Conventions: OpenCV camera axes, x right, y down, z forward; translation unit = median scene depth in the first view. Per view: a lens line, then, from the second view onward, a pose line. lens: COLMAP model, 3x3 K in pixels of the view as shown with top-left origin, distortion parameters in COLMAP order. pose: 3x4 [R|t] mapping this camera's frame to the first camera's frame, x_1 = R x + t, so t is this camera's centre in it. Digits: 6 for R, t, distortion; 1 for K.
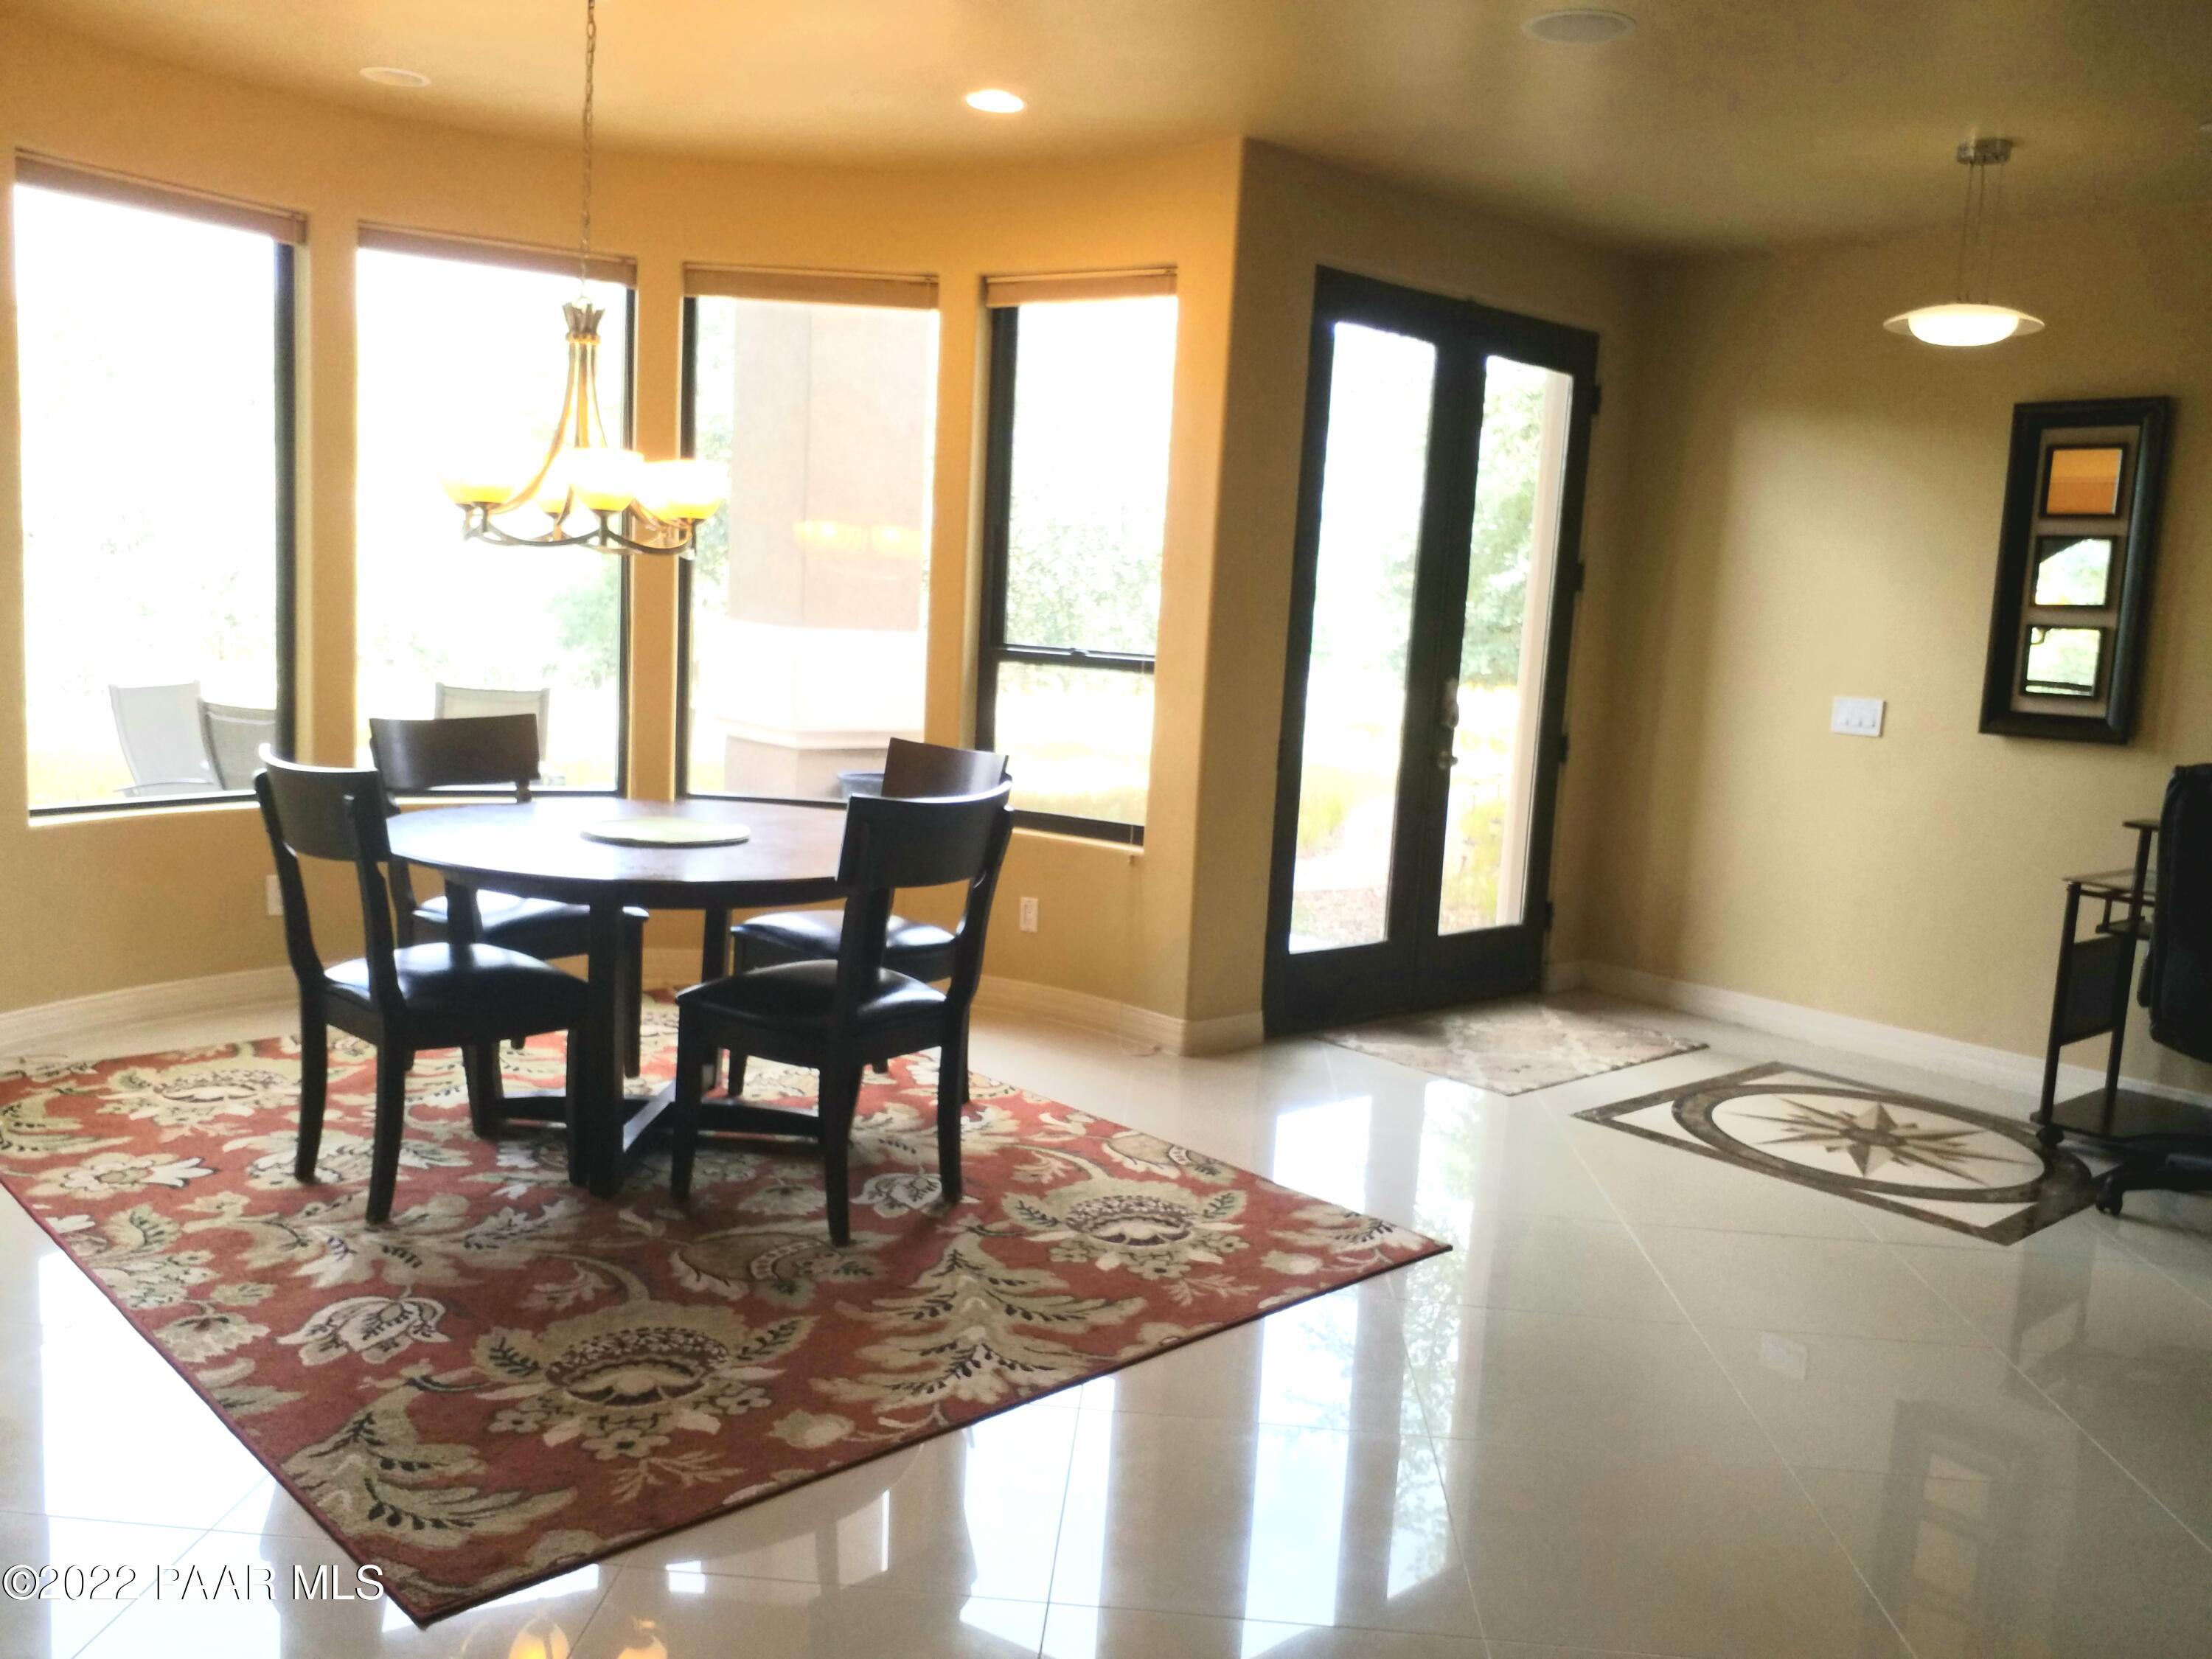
lens RADIAL K [[1737.9, 0, 1106.0], [0, 1737.9, 829.5], [0, 0, 1]] dist [0.147774, -0.280036]
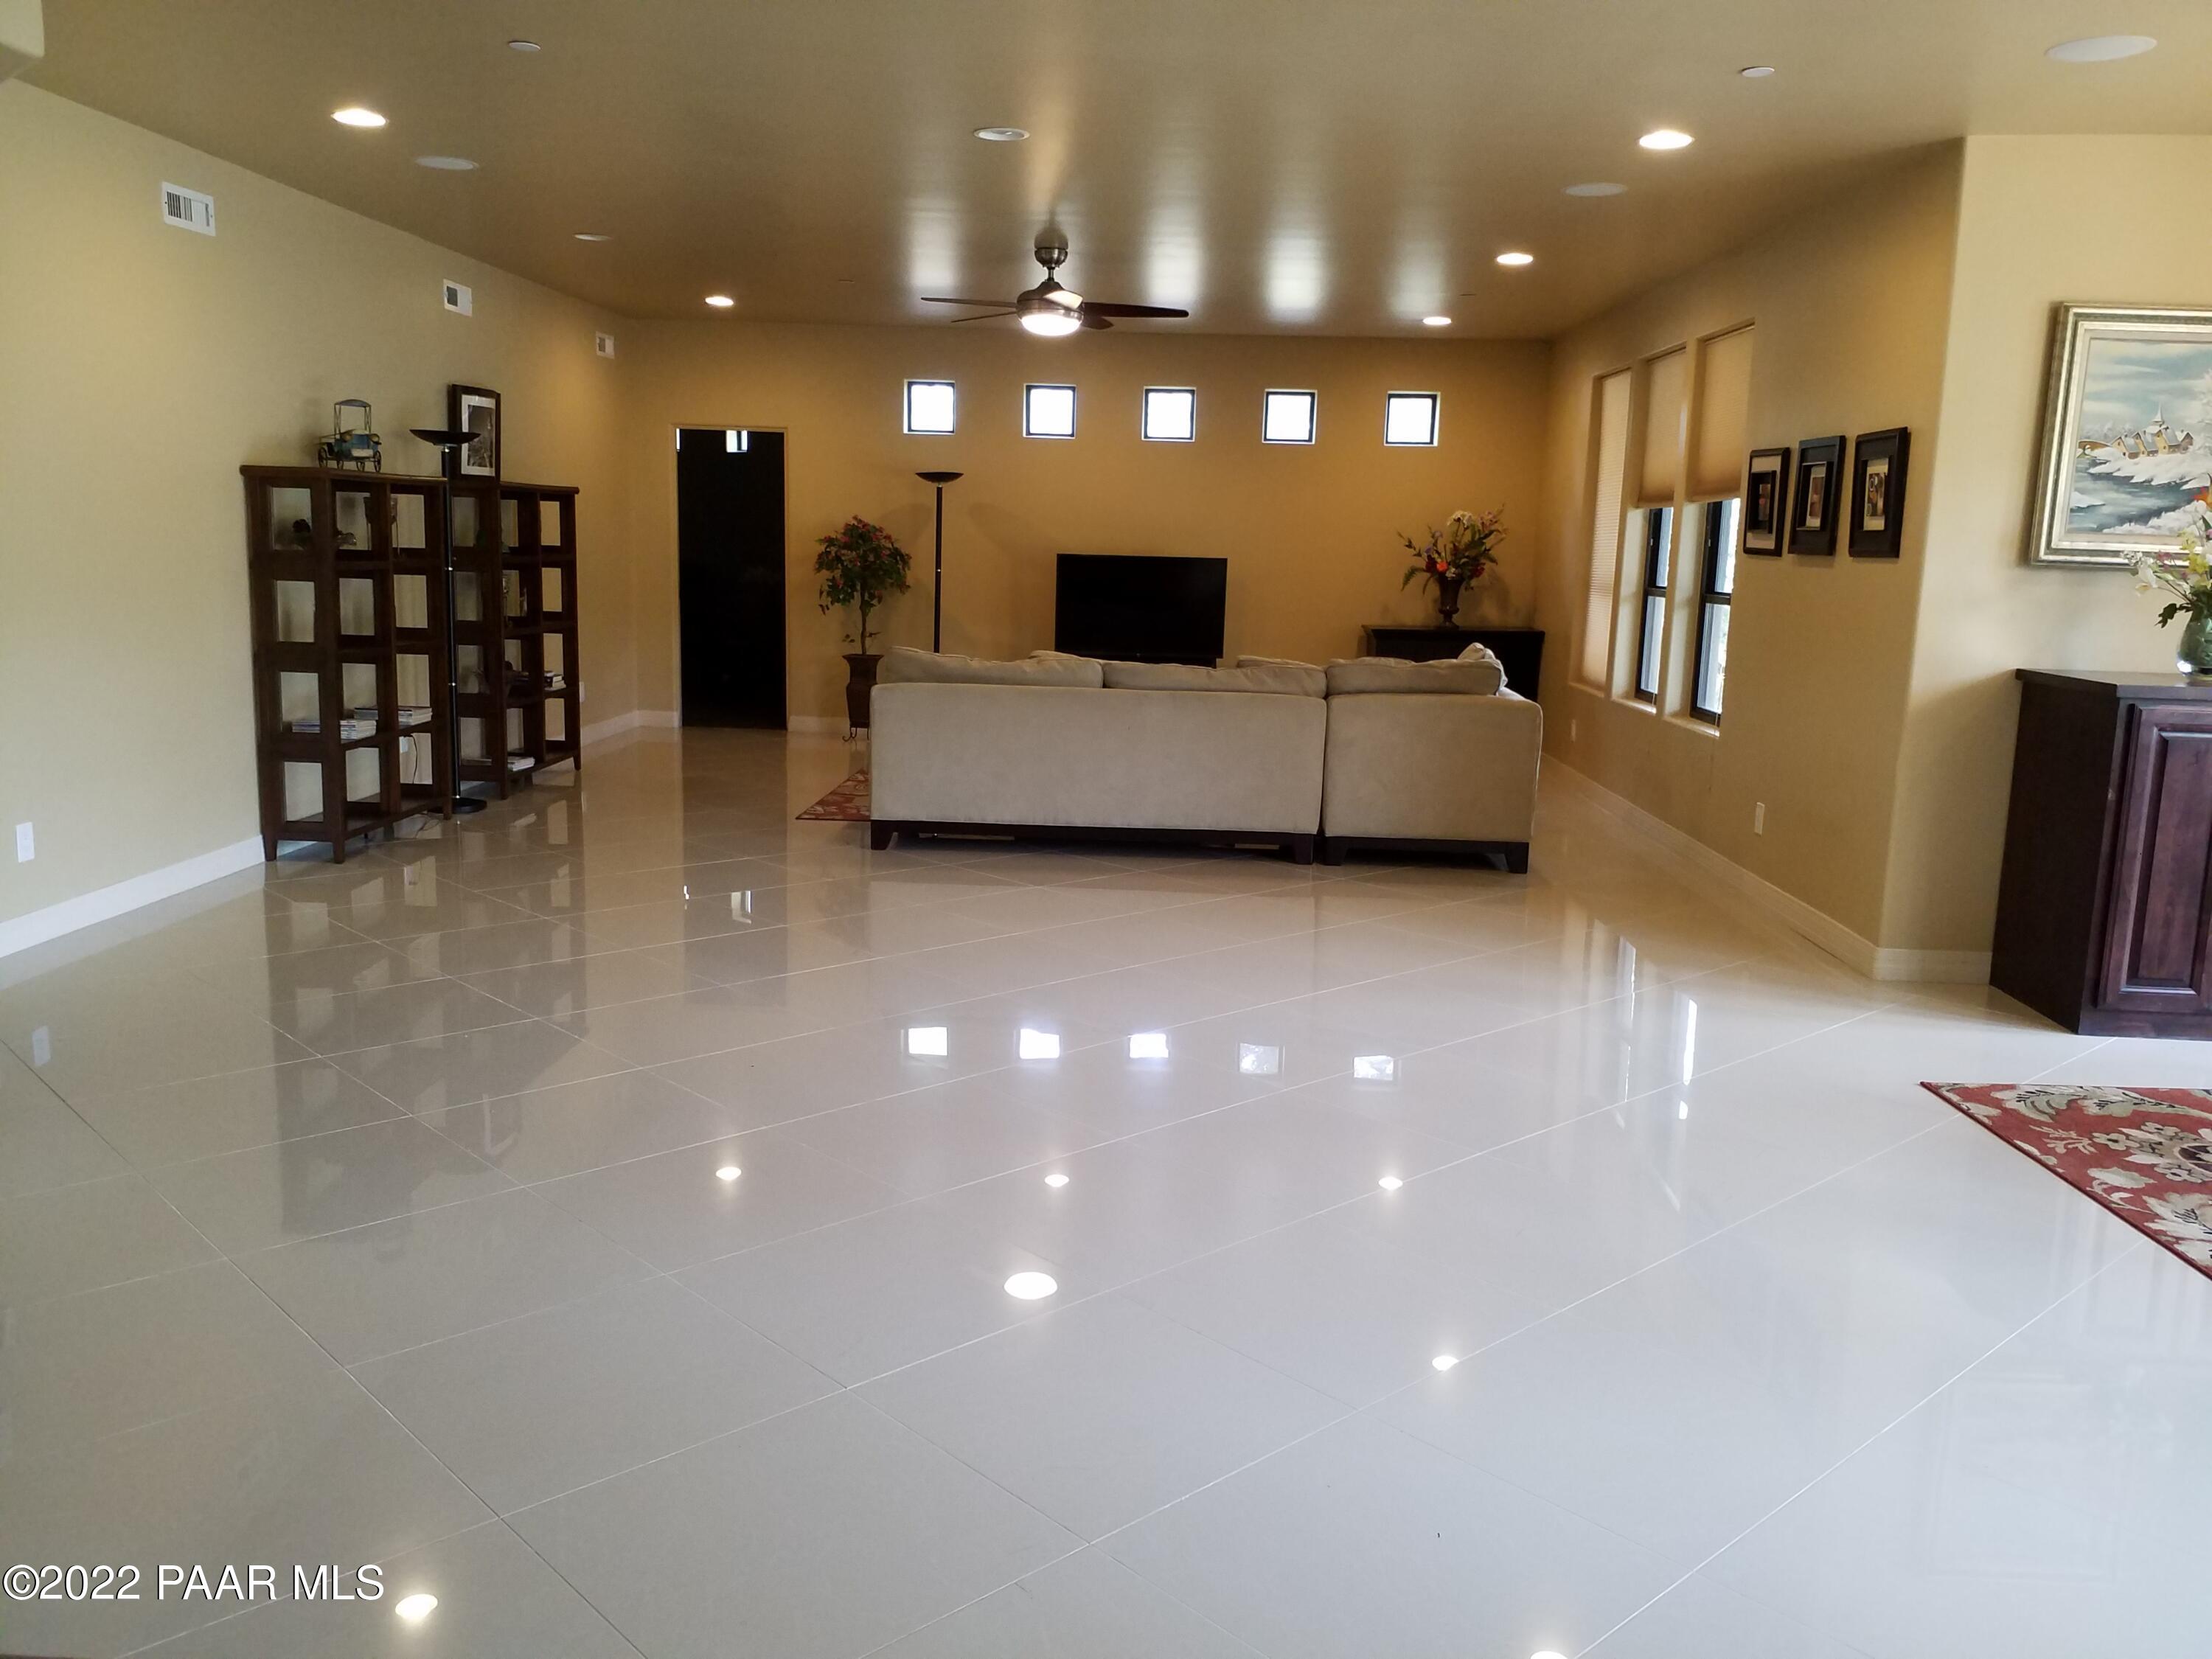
lens RADIAL K [[1737.9, 0, 1106.0], [0, 1737.9, 829.5], [0, 0, 1]] dist [0.147774, -0.280036]
pose [[-0.710292, 0.040637, -0.702734, 1.397124], [-0.130596, 0.973392, 0.188289, -0.097301], [0.691687, 0.225514, -0.686085, 1.332233]]
